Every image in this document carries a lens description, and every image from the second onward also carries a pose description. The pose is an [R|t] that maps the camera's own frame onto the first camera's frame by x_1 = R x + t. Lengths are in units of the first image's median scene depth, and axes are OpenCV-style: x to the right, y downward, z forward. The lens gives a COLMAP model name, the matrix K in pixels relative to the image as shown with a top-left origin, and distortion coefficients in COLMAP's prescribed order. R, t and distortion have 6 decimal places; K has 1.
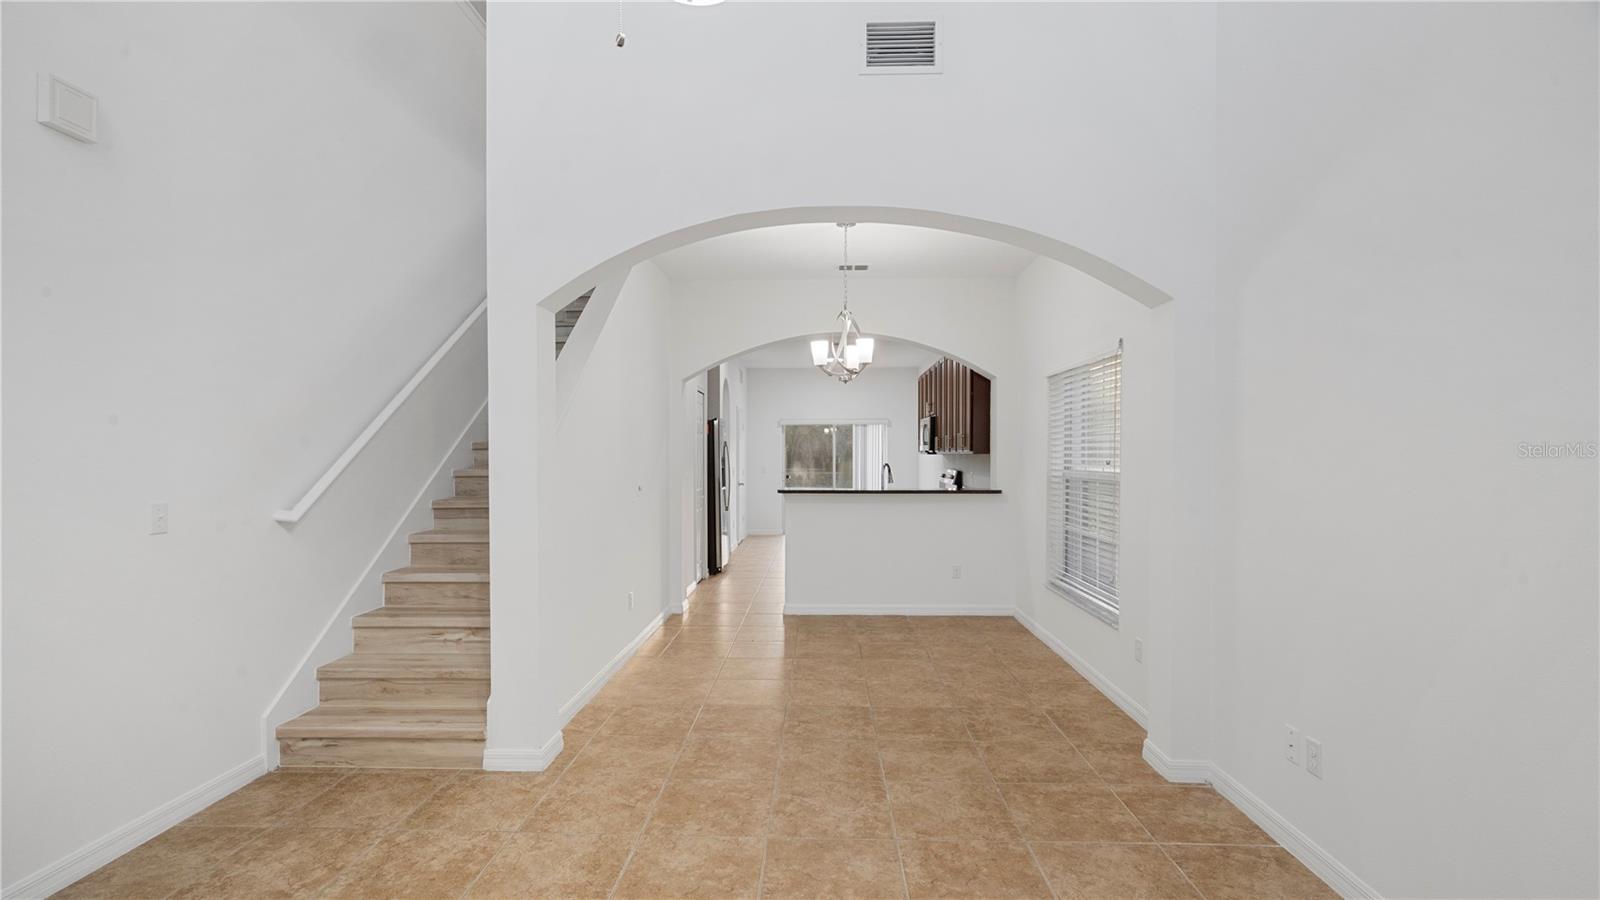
lens RADIAL K [[731.8, 0, 786.5], [0, 731.8, 457.9], [0, 0, 1]] dist [-0.002786, 0.000328]
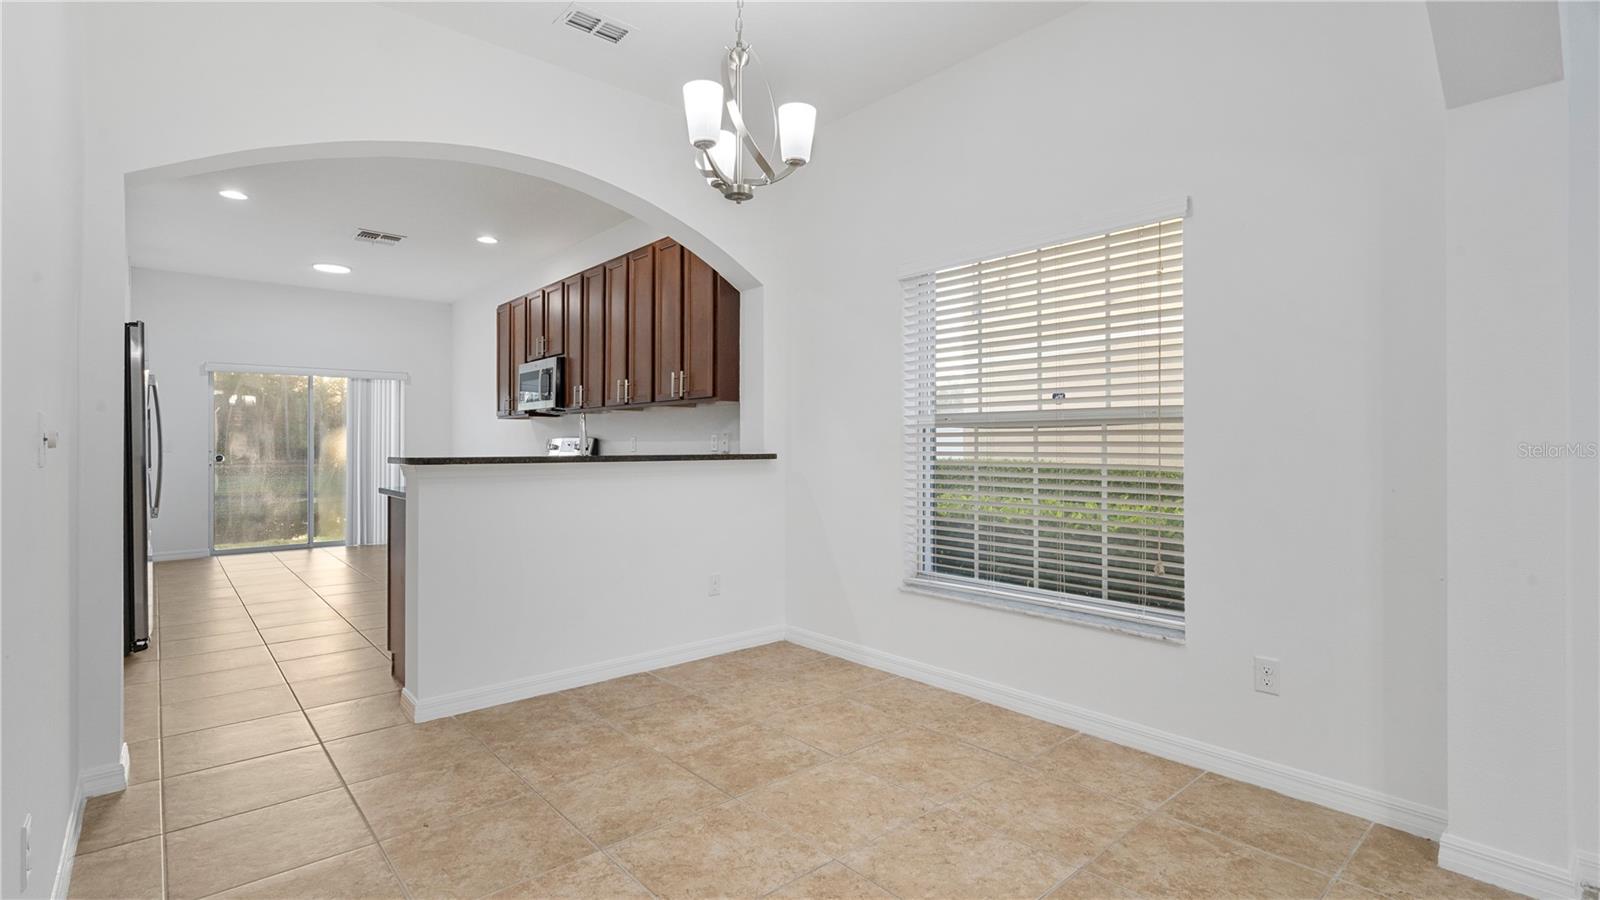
lens RADIAL K [[736.0, 0, 795.5], [0, 736.0, 446.3], [0, 0, 1]] dist [-0.005218, 0.000809]
pose [[0.718991, 0.004786, 0.695003, -0.259363], [-0.000946, 0.999982, -0.005907, 0.065142], [-0.695019, 0.003589, 0.718983, 0.815280]]
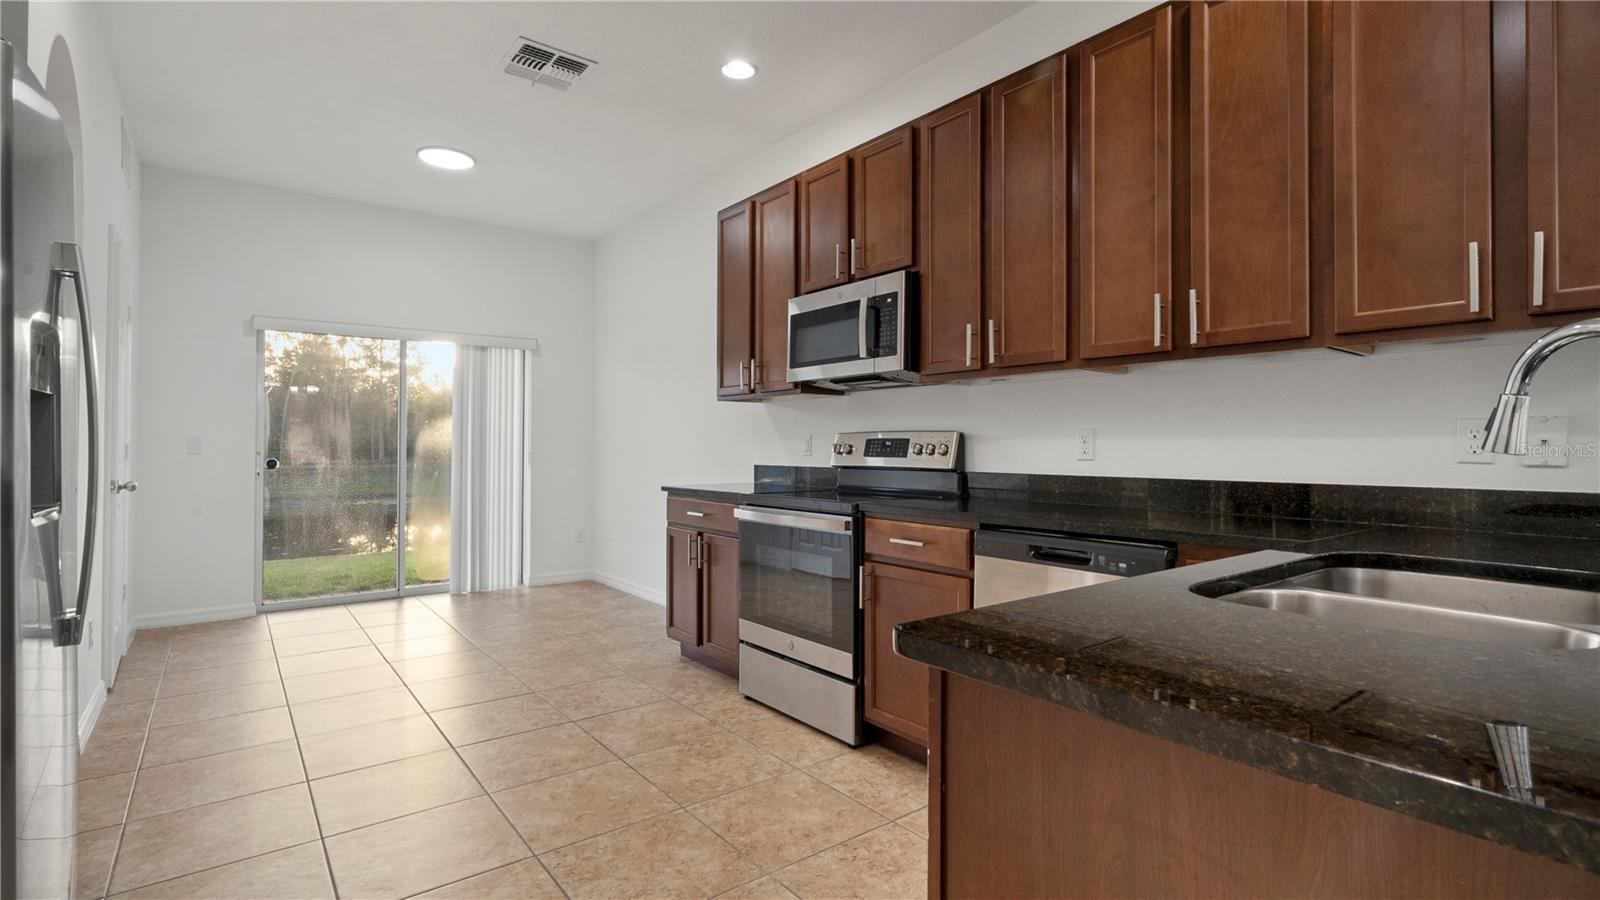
lens RADIAL K [[752.0, 0, 789.4], [0, 752.0, 434.1], [0, 0, 1]] dist [-0.002859, 0.000141]
pose [[0.766573, 0.014847, 0.641985, -0.149605], [-0.002591, 0.999796, -0.020029, 0.057630], [-0.642152, 0.013690, 0.766455, 1.734161]]
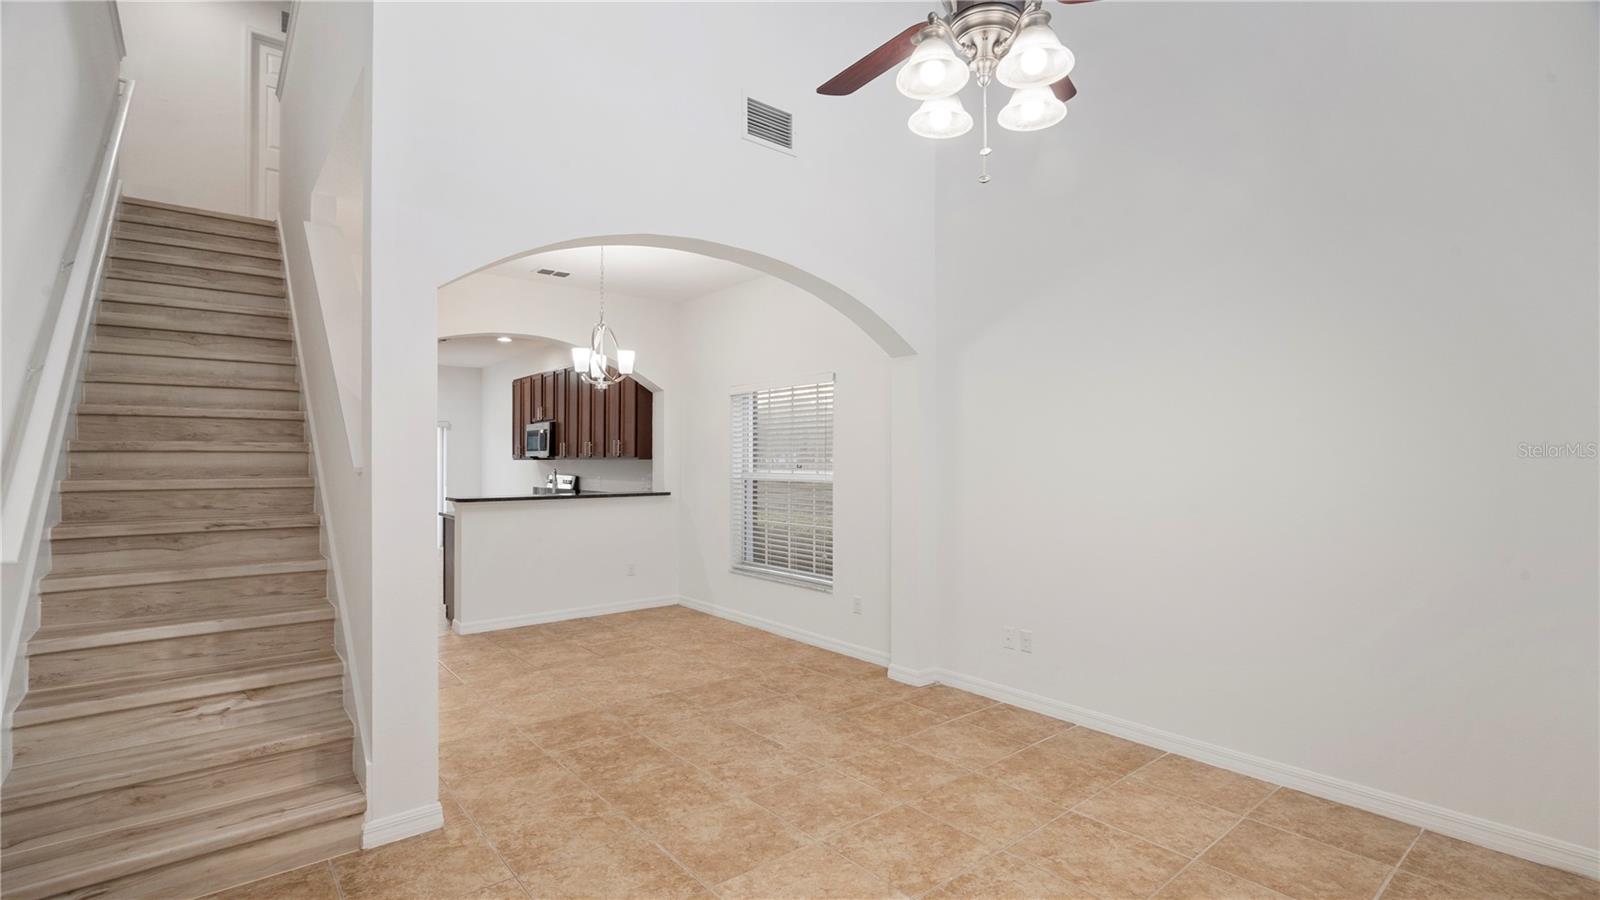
lens RADIAL K [[736.0, 0, 795.5], [0, 736.0, 446.3], [0, 0, 1]] dist [-0.005218, 0.000809]
pose [[0.743182, 0.013913, 0.668944, -0.513108], [0.001756, 0.999740, -0.022745, -0.000269], [-0.669087, 0.018078, 0.742965, 0.057913]]
